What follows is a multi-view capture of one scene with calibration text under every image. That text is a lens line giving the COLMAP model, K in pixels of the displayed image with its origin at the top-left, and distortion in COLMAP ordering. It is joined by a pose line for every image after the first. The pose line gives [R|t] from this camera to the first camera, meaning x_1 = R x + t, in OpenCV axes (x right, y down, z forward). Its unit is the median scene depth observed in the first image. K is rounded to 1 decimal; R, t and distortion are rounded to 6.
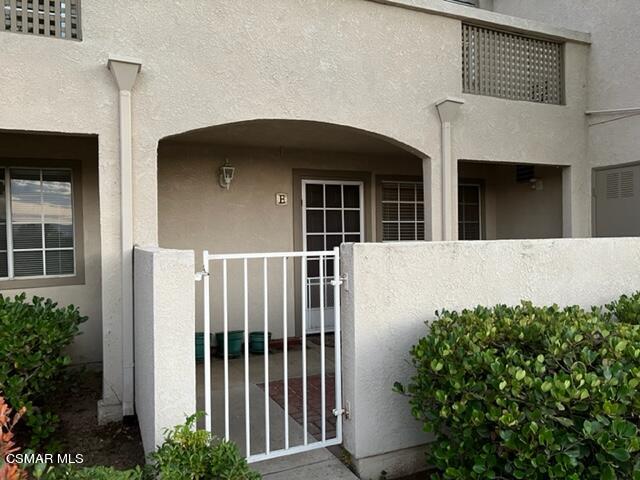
lens RADIAL K [[482.4, 0, 318.4], [0, 482.4, 242.4], [0, 0, 1]] dist [0.068755, -0.075143]
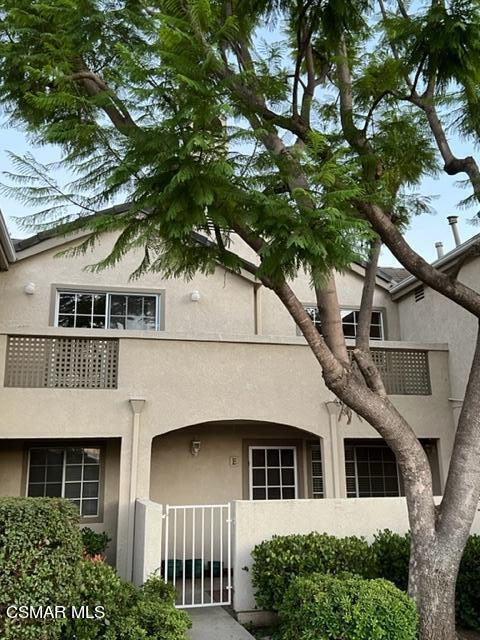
lens RADIAL K [[597.5, 0, 243.3], [0, 597.5, 321.0], [0, 0, 1]] dist [0.061736, 0.000000]
pose [[0.985014, -0.039177, -0.167964, 0.366857], [-0.004622, 0.967513, -0.252777, -0.060773], [0.172411, 0.249766, 0.952833, -1.086558]]
